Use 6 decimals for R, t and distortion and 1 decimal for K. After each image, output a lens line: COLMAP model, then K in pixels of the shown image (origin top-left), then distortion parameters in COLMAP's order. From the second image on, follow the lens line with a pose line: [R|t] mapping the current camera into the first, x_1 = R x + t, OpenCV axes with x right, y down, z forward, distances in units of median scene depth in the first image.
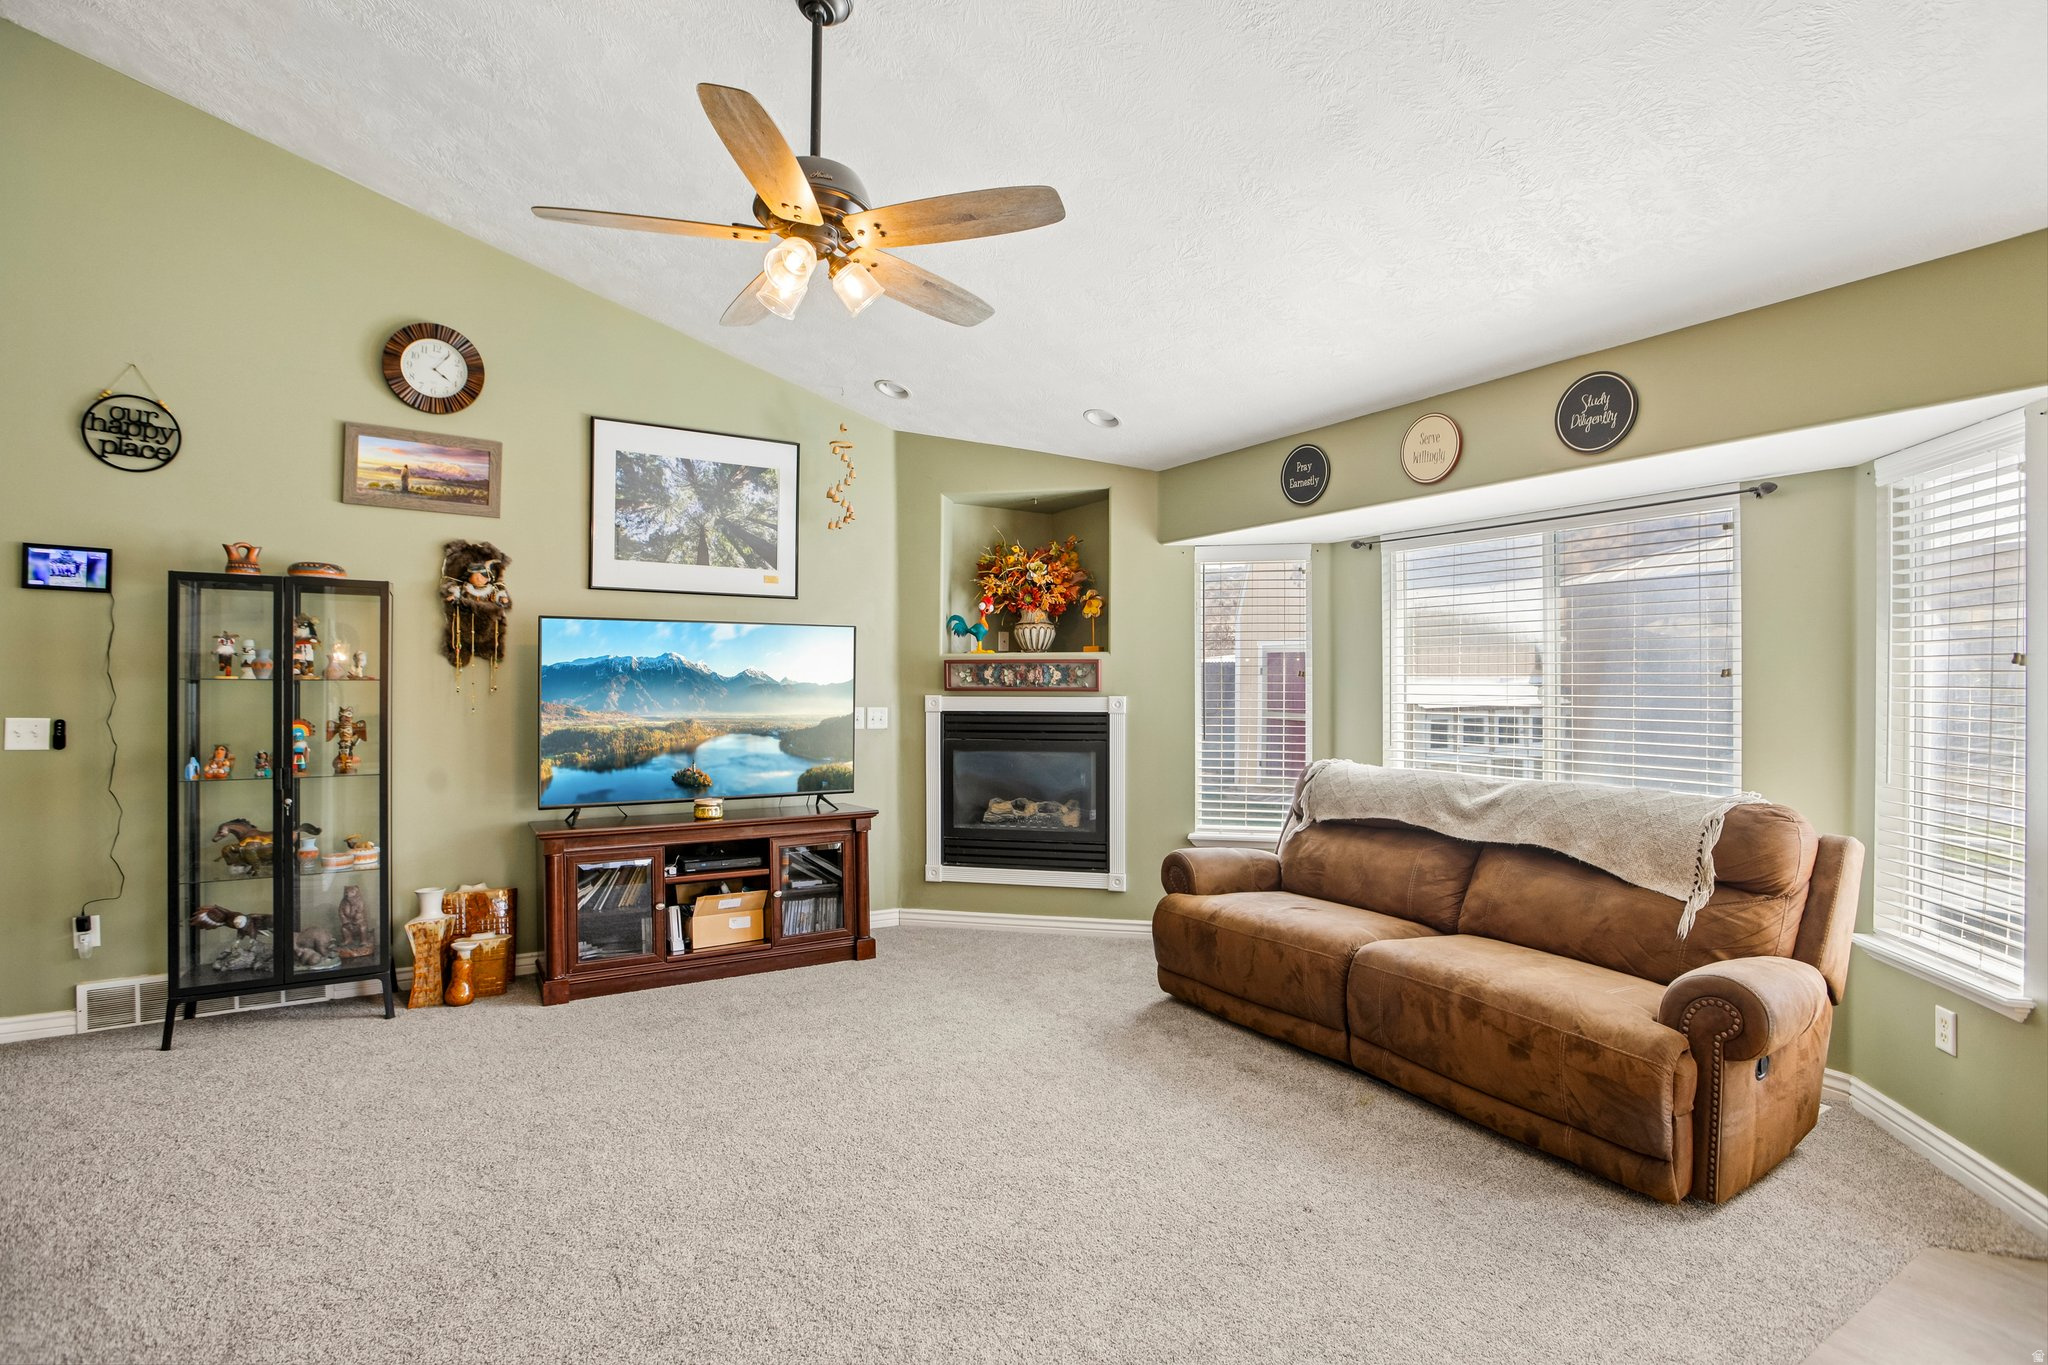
lens RADIAL K [[977.6, 0, 1024.0], [0, 977.6, 682.5], [0, 0, 1]] dist [-0.059116, 0.026150]
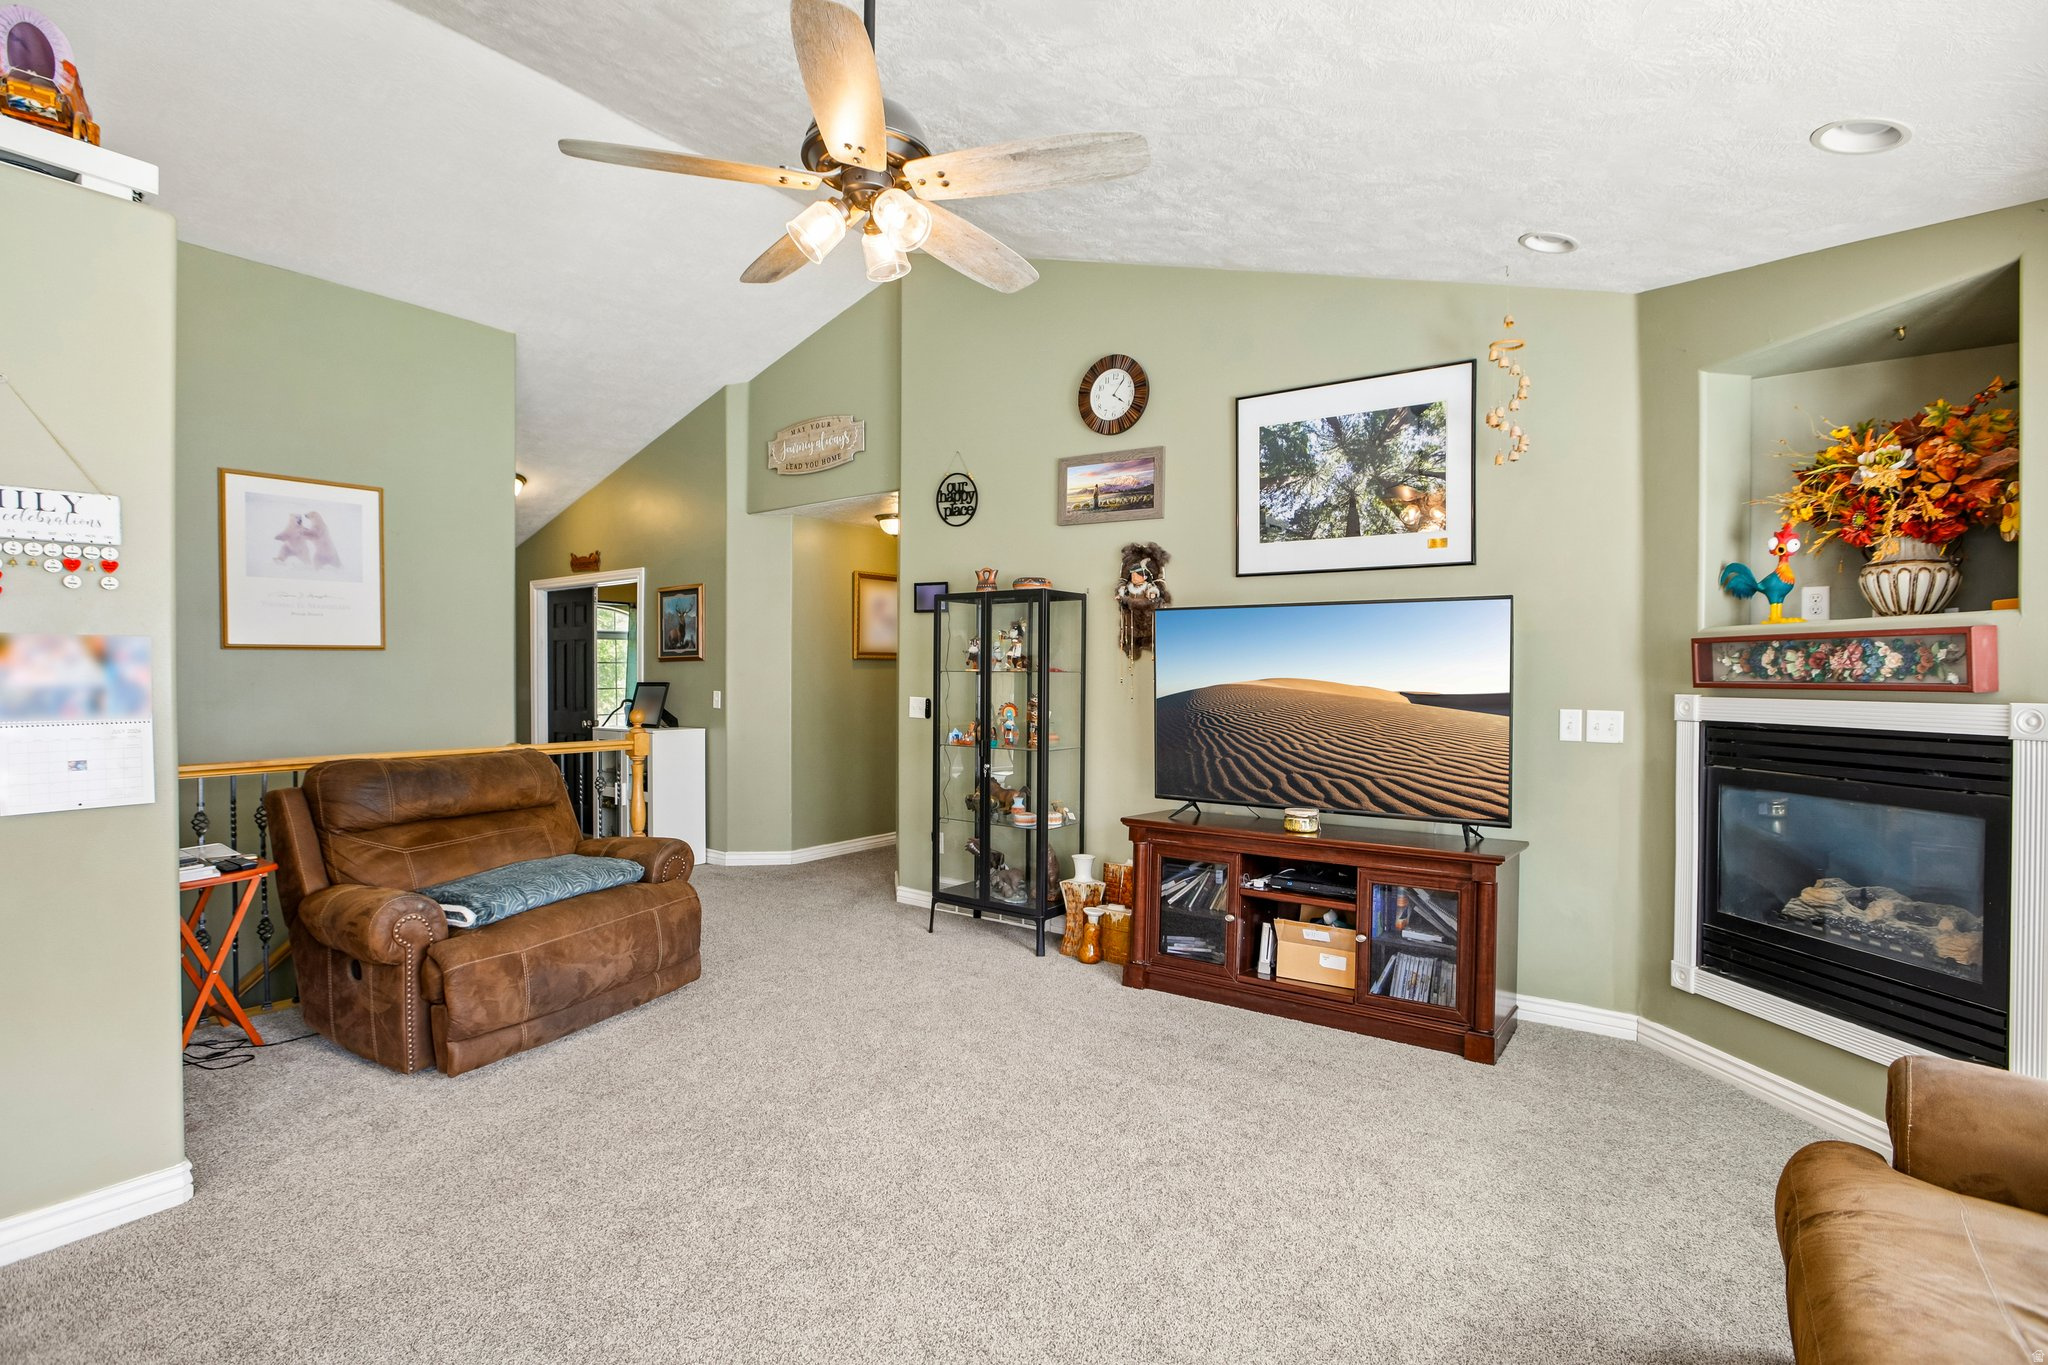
lens RADIAL K [[977.6, 0, 1024.0], [0, 977.6, 682.5], [0, 0, 1]] dist [-0.059116, 0.026150]
pose [[0.373198, 0.006764, -0.927727, 0.365686], [-0.002776, 0.999977, 0.006174, 0.002982], [0.927748, 0.000271, 0.373208, 0.428719]]
